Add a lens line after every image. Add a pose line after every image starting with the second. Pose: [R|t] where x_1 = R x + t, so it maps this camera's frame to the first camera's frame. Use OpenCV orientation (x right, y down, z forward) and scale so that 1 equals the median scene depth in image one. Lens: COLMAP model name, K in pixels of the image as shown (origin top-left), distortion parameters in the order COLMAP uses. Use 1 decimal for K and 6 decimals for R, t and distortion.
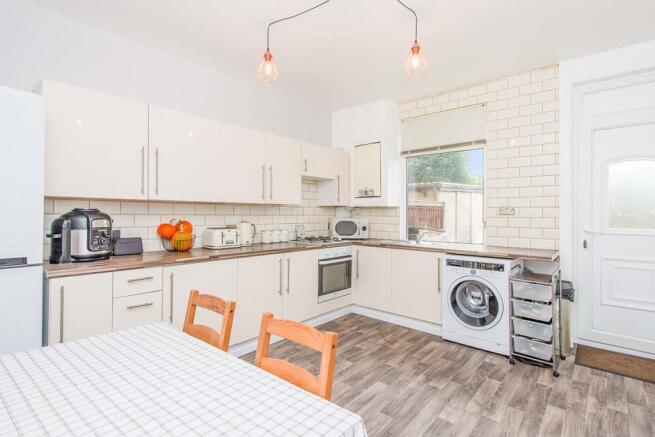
lens RADIAL K [[314.2, 0, 328.5], [0, 314.2, 218.6], [0, 0, 1]] dist [-0.001430, -0.000421]
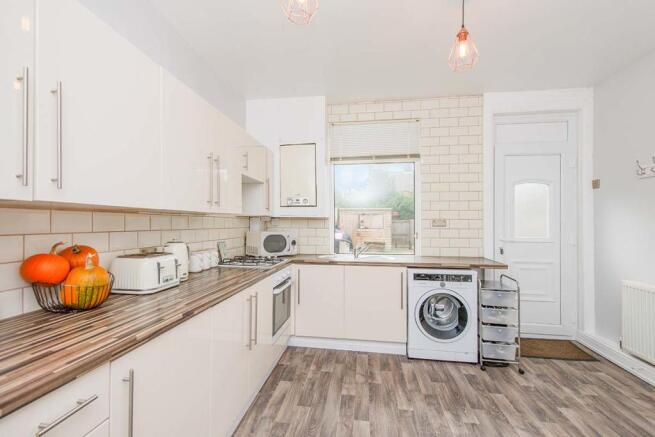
lens RADIAL K [[304.1, 0, 315.6], [0, 304.1, 224.3], [0, 0, 1]] dist [0.006257, 0.000129]
pose [[0.855161, -0.005351, 0.518335, -0.363041], [0.010353, 0.999924, -0.006756, -0.017915], [-0.518259, 0.011144, 0.855151, 0.364535]]
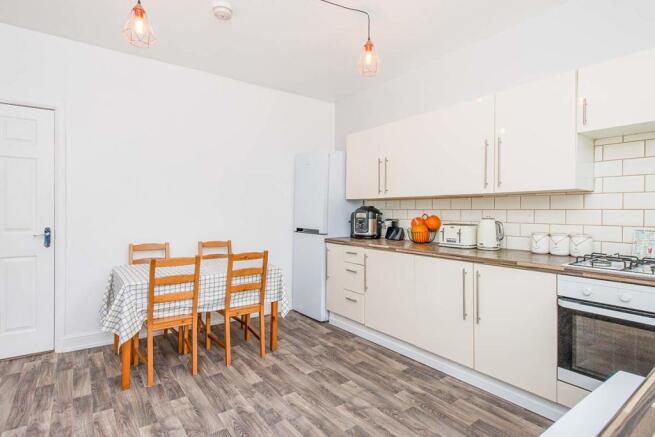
lens RADIAL K [[355.3, 0, 323.6], [0, 355.3, 202.1], [0, 0, 1]] dist [0.033454, -0.000402]
pose [[-0.247583, -0.029020, -0.968432, 0.933506], [-0.014353, 0.999551, -0.026284, -0.000912], [0.968760, 0.007393, -0.247888, 1.127904]]
